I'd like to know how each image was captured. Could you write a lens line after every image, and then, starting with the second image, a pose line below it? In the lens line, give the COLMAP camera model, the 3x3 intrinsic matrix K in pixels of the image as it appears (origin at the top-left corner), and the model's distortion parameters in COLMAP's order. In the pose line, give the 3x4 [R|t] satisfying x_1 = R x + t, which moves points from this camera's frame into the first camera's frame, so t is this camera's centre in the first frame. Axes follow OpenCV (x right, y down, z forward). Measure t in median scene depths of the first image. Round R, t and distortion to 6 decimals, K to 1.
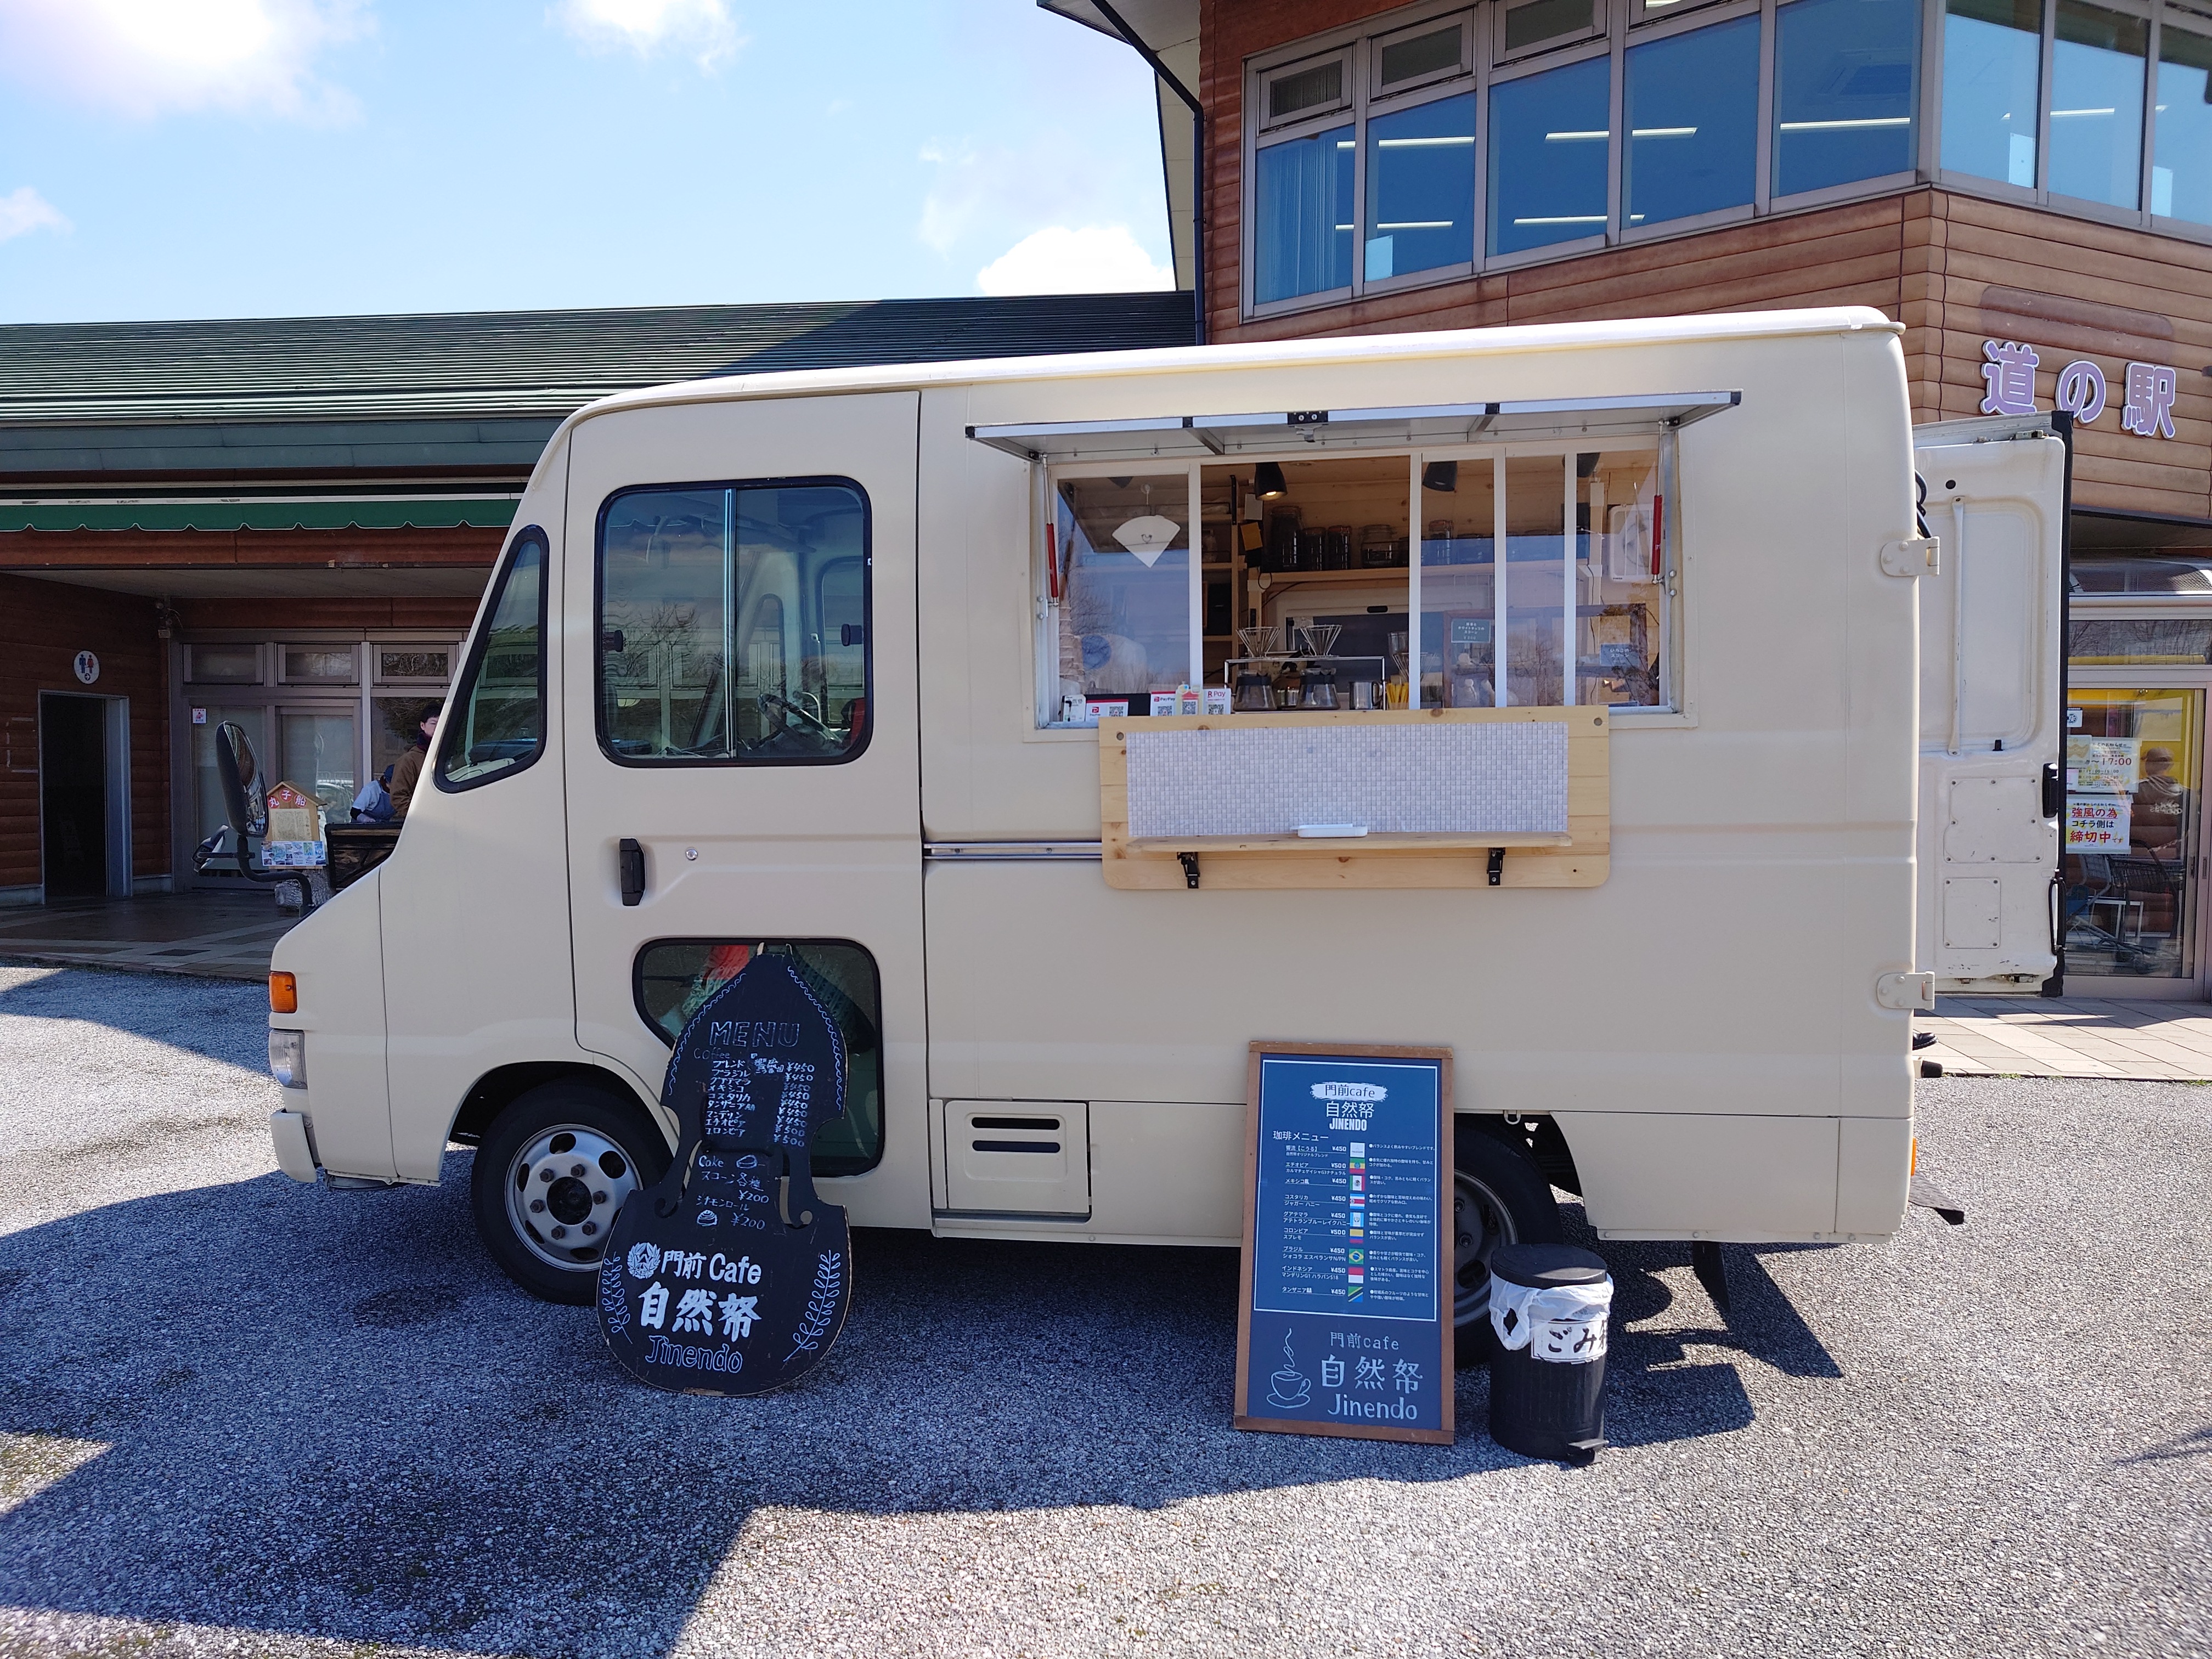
lens RADIAL K [[1569.8, 0, 1106.0], [0, 1569.8, 829.5], [0, 0, 1]] dist [0.001644, 0.000556]
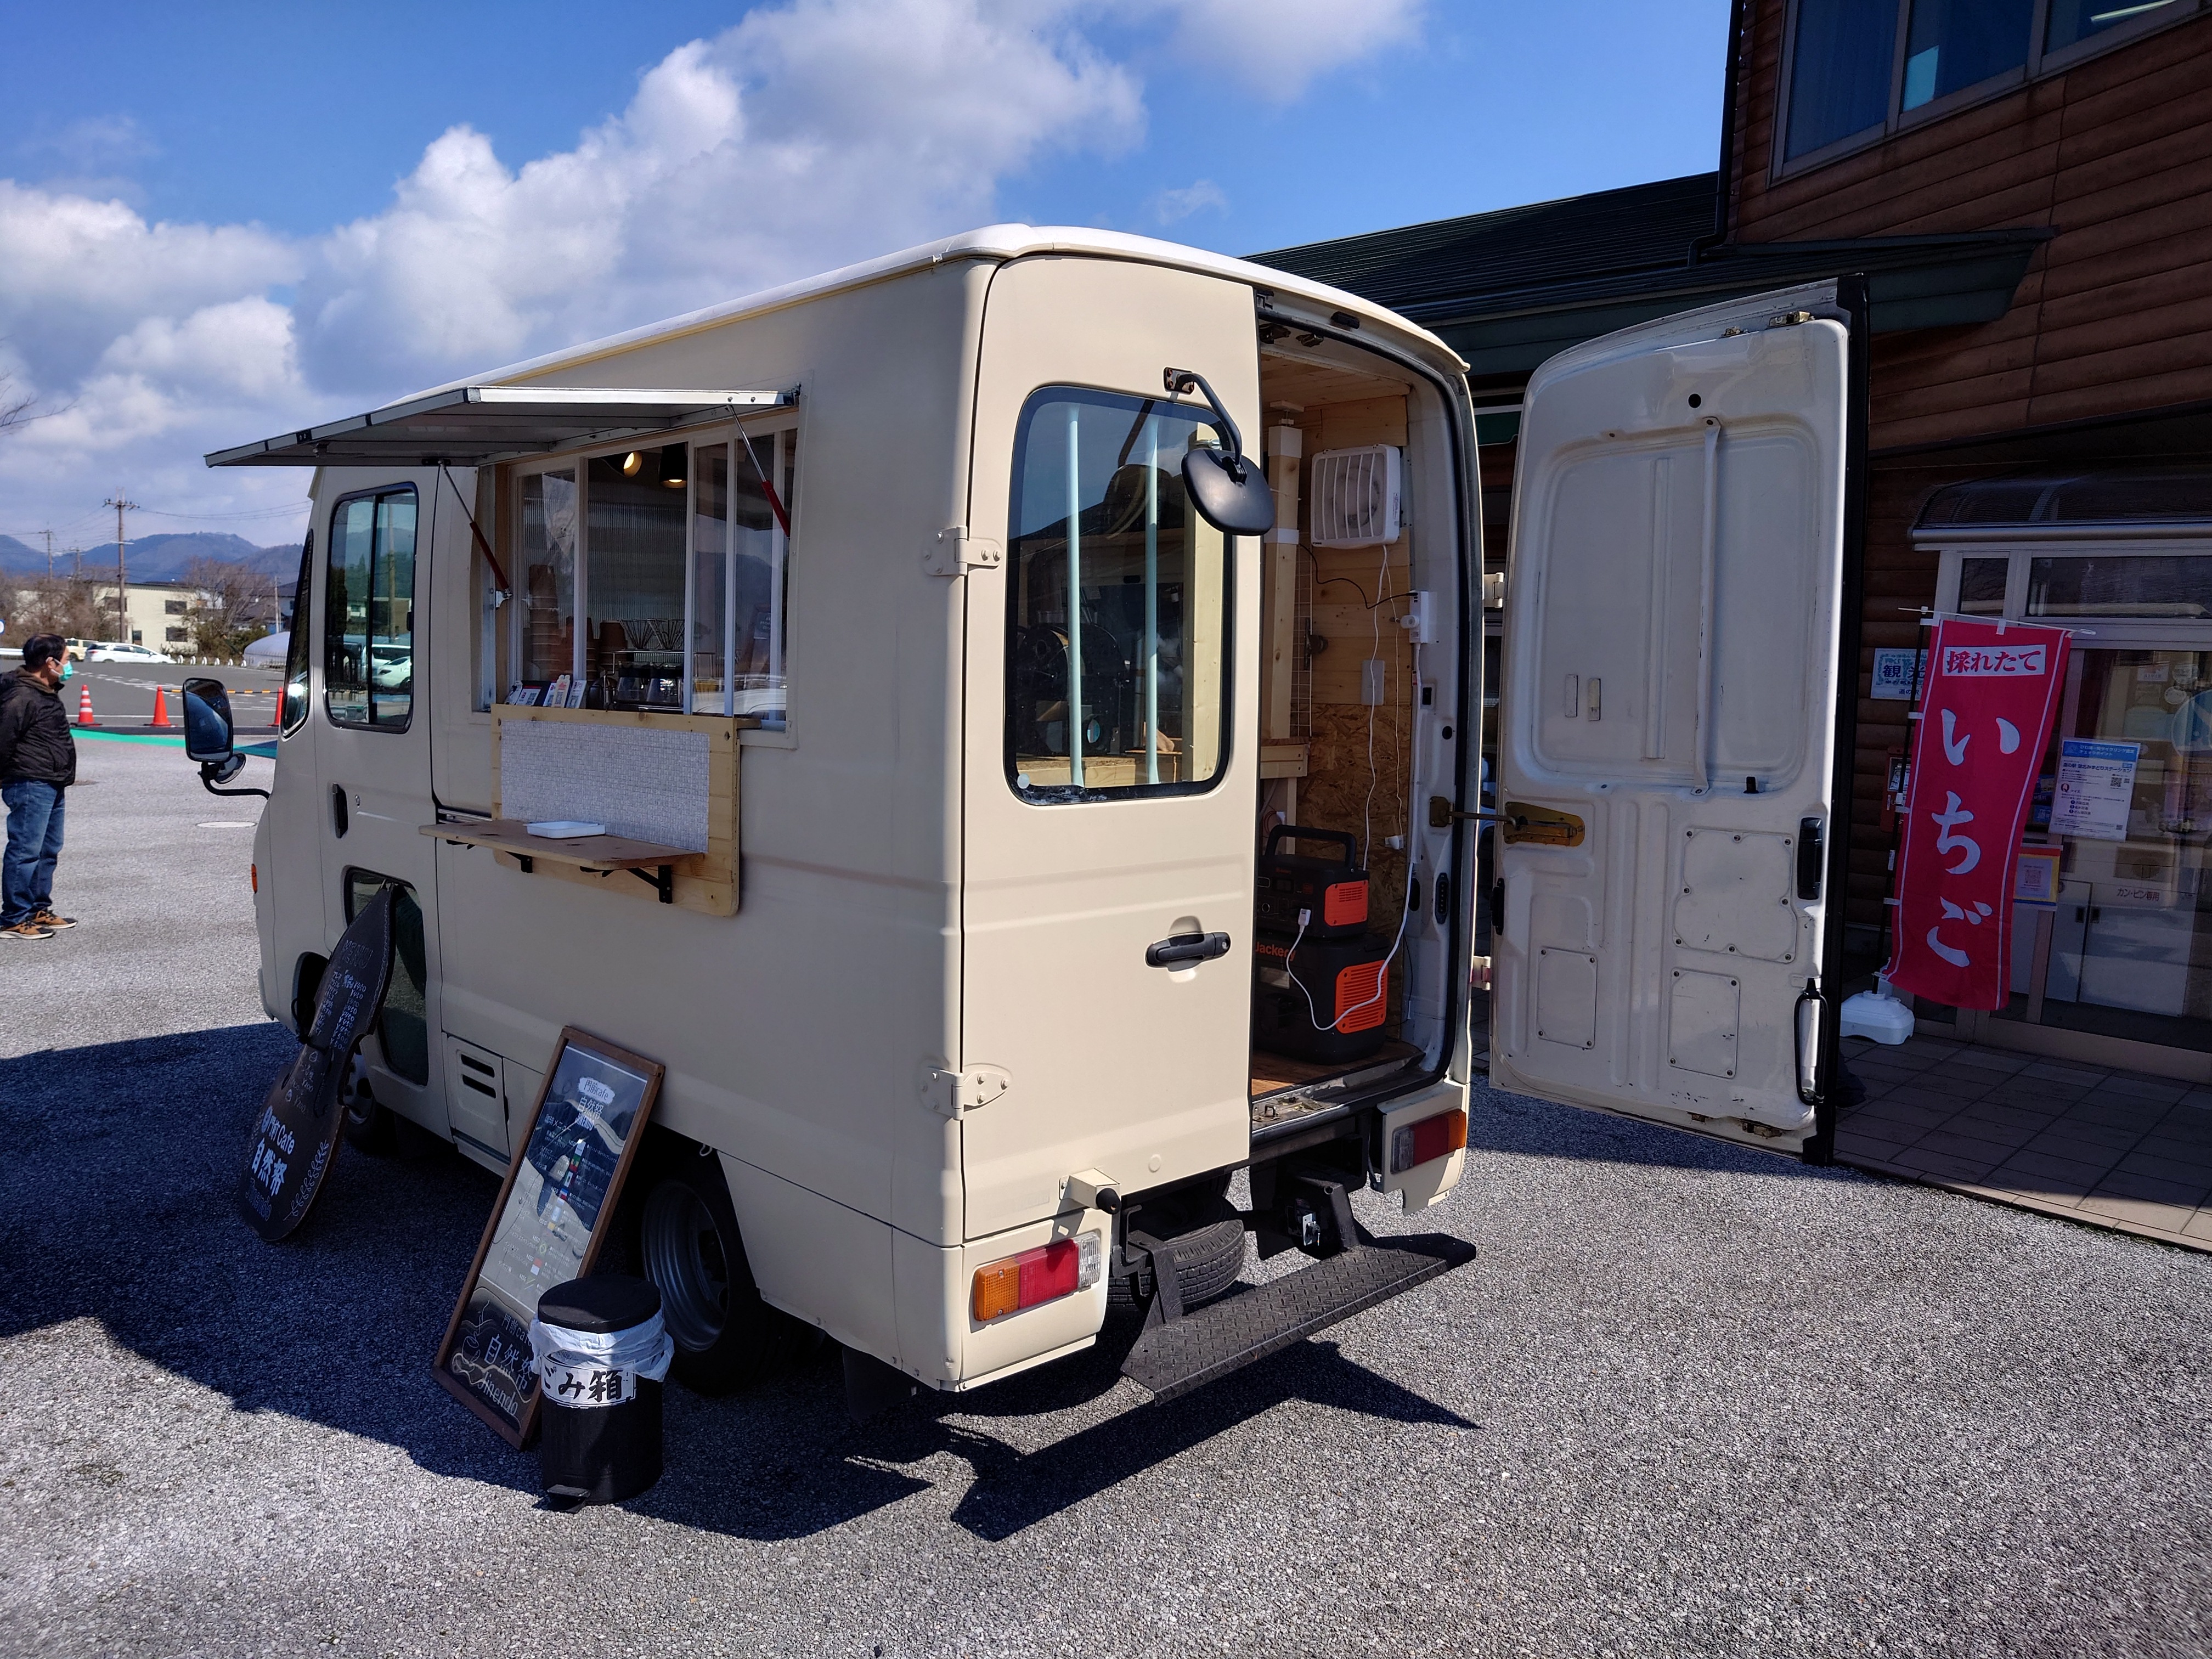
lens RADIAL K [[1569.8, 0, 1106.0], [0, 1569.8, 829.5], [0, 0, 1]] dist [0.001644, 0.000556]
pose [[0.807316, 0.089230, -0.583334, 0.746380], [-0.056305, 0.995640, 0.074374, -0.069700], [0.587427, -0.027198, 0.808820, 0.289088]]
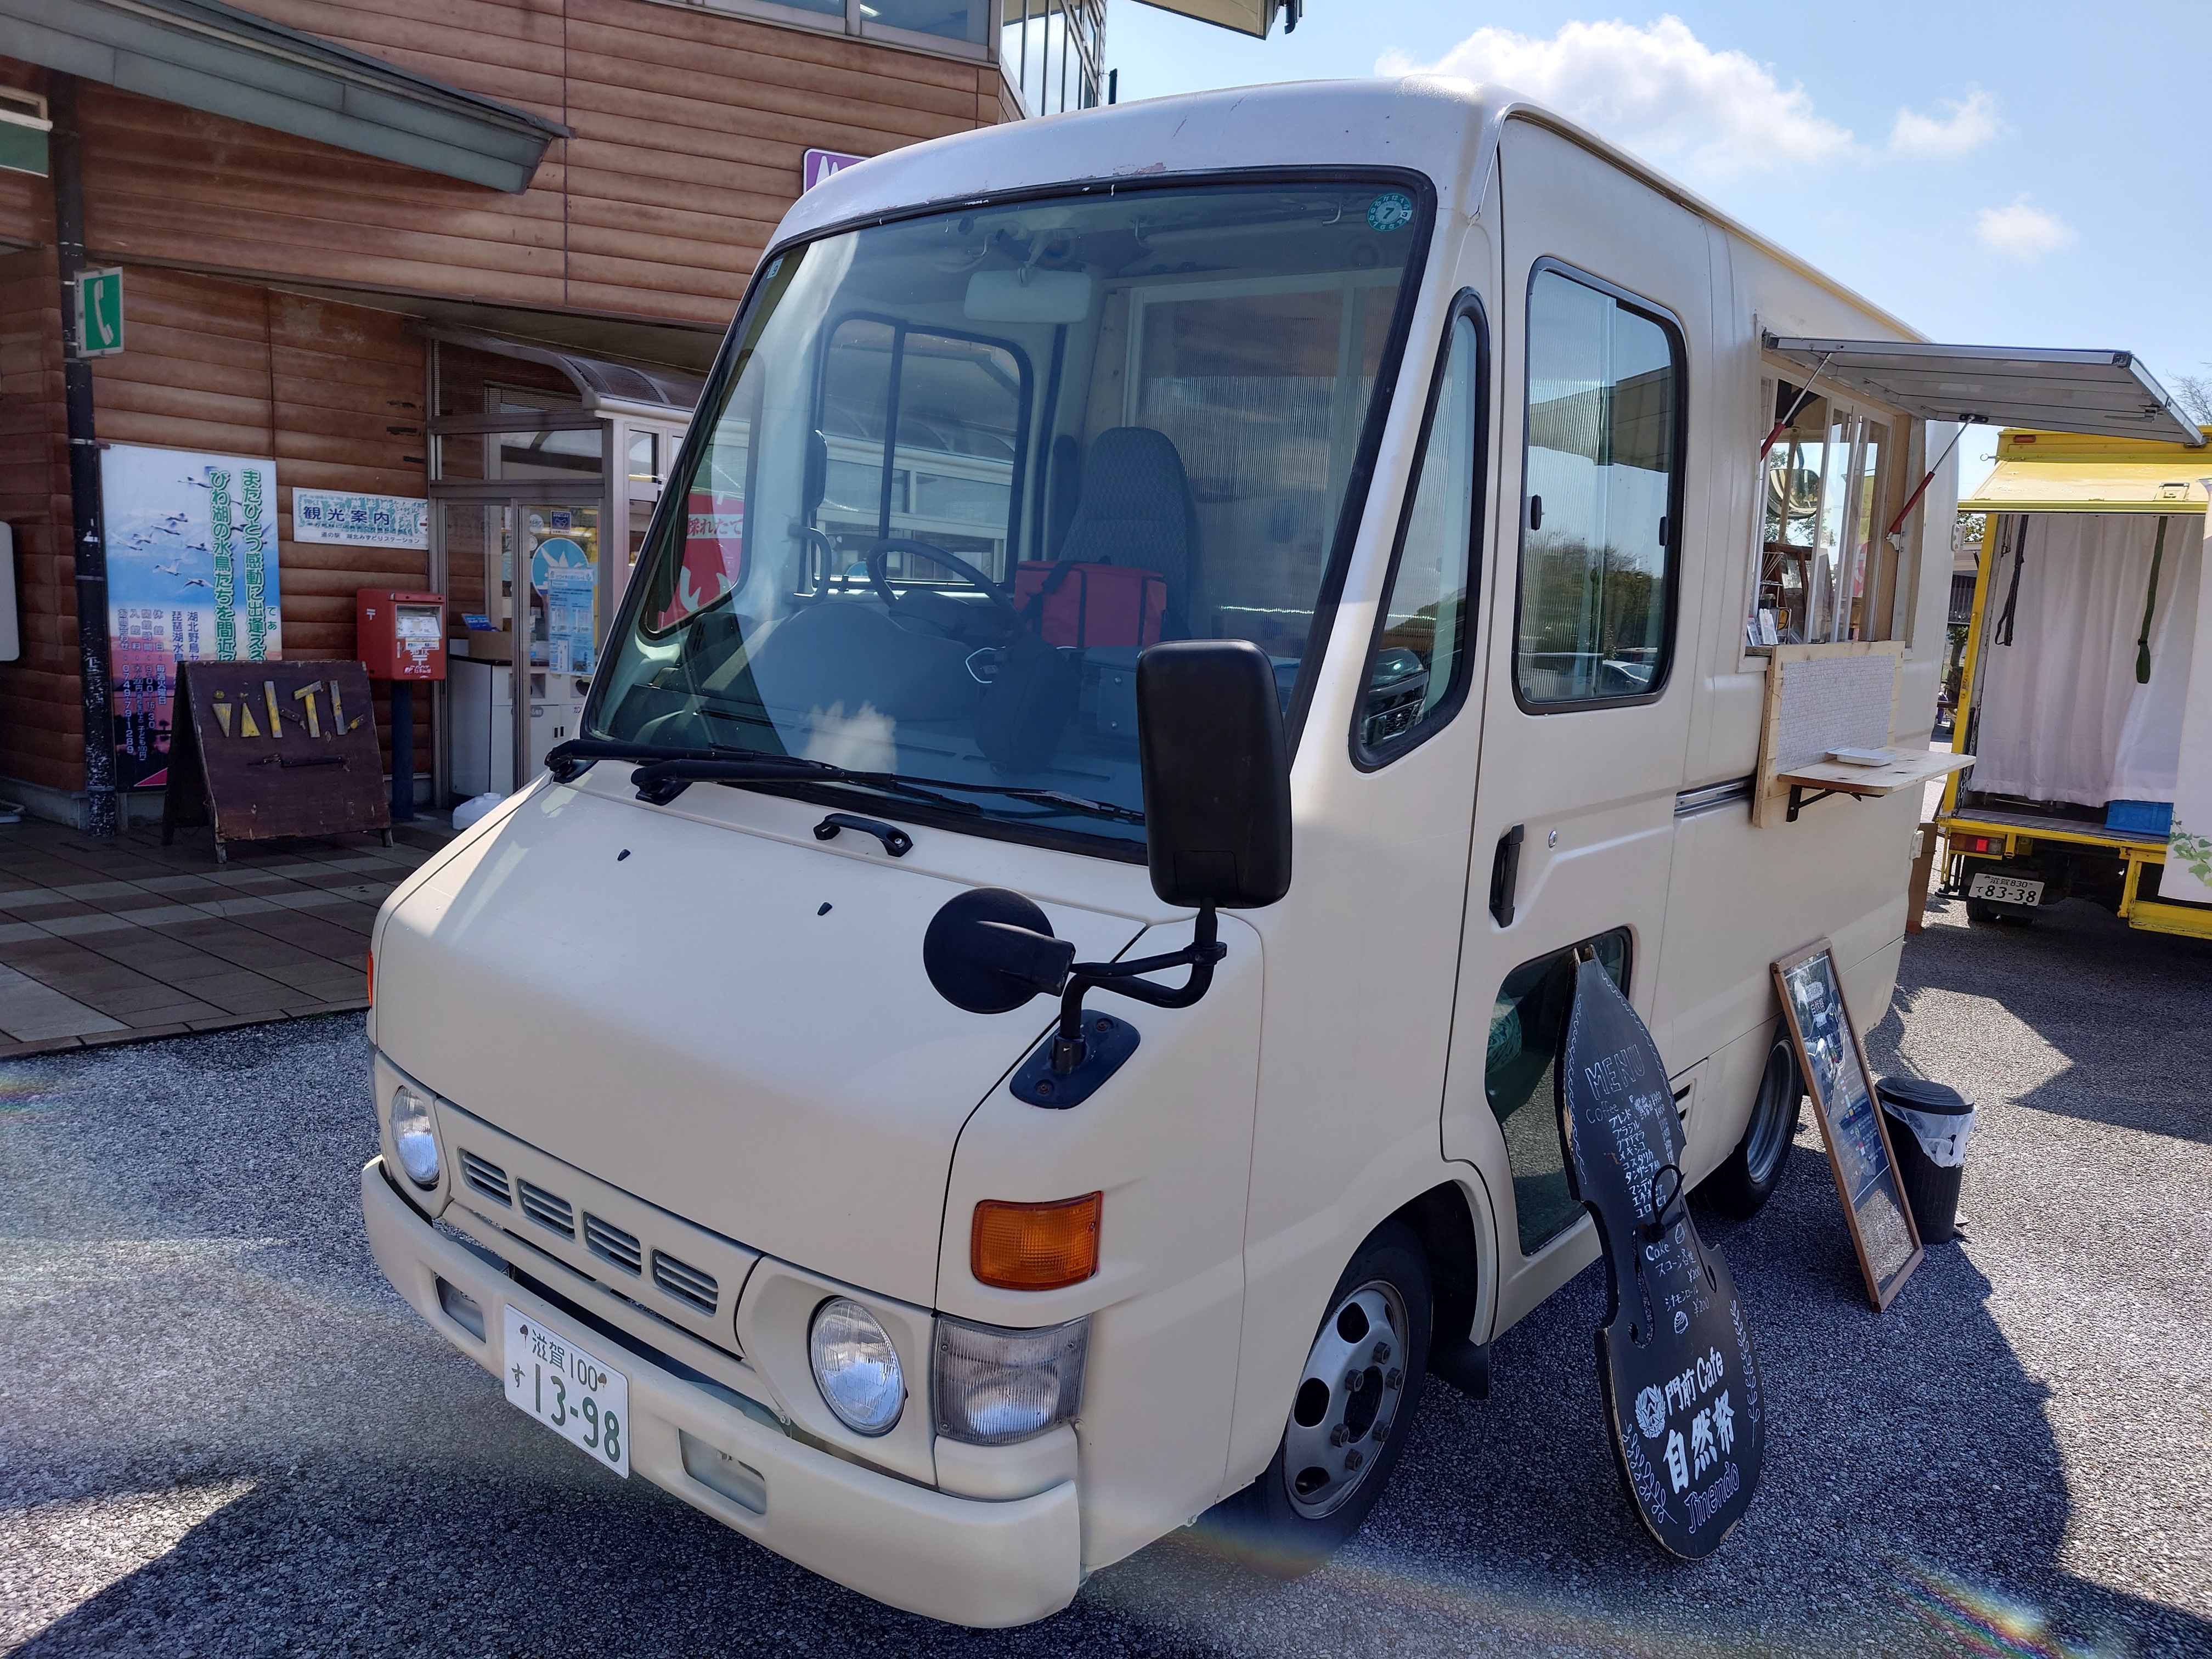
lens RADIAL K [[1569.8, 0, 1106.0], [0, 1569.8, 829.5], [0, 0, 1]] dist [0.001644, 0.000556]
pose [[0.494365, -0.105245, 0.862860, -0.773154], [-0.016115, 0.991363, 0.130152, -0.060792], [-0.869105, -0.078248, 0.488399, 0.678690]]
